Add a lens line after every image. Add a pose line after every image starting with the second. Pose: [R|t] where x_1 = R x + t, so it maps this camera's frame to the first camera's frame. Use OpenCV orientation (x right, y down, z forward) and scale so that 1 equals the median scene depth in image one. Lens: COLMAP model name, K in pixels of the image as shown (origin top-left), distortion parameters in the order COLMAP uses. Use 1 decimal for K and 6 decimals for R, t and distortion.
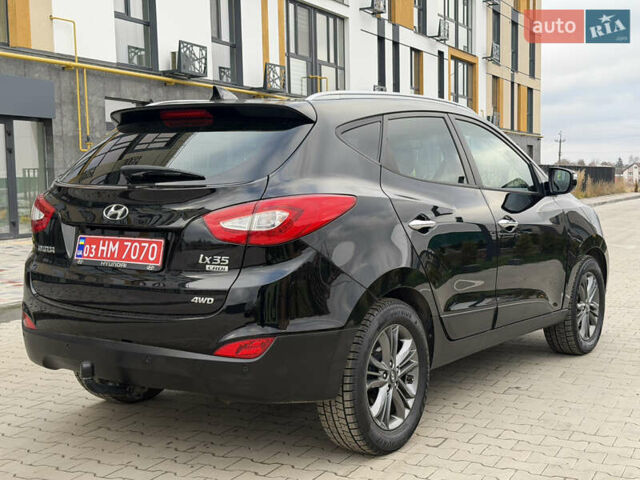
lens RADIAL K [[903.4, 0, 320.0], [0, 903.4, 240.0], [0, 0, 1]] dist [0.124352, -0.027126]
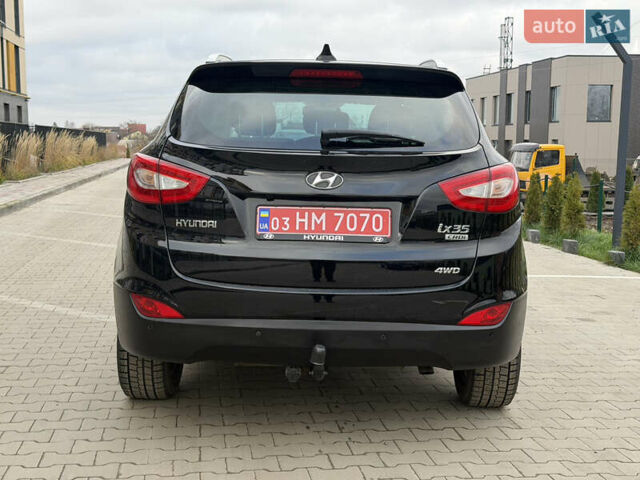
lens RADIAL K [[903.4, 0, 320.0], [0, 903.4, 240.0], [0, 0, 1]] dist [0.124352, -0.027126]
pose [[0.816892, -0.038886, 0.575478, -0.752550], [0.016255, 0.998881, 0.044422, -0.011157], [-0.576561, -0.026934, 0.816610, 0.264064]]
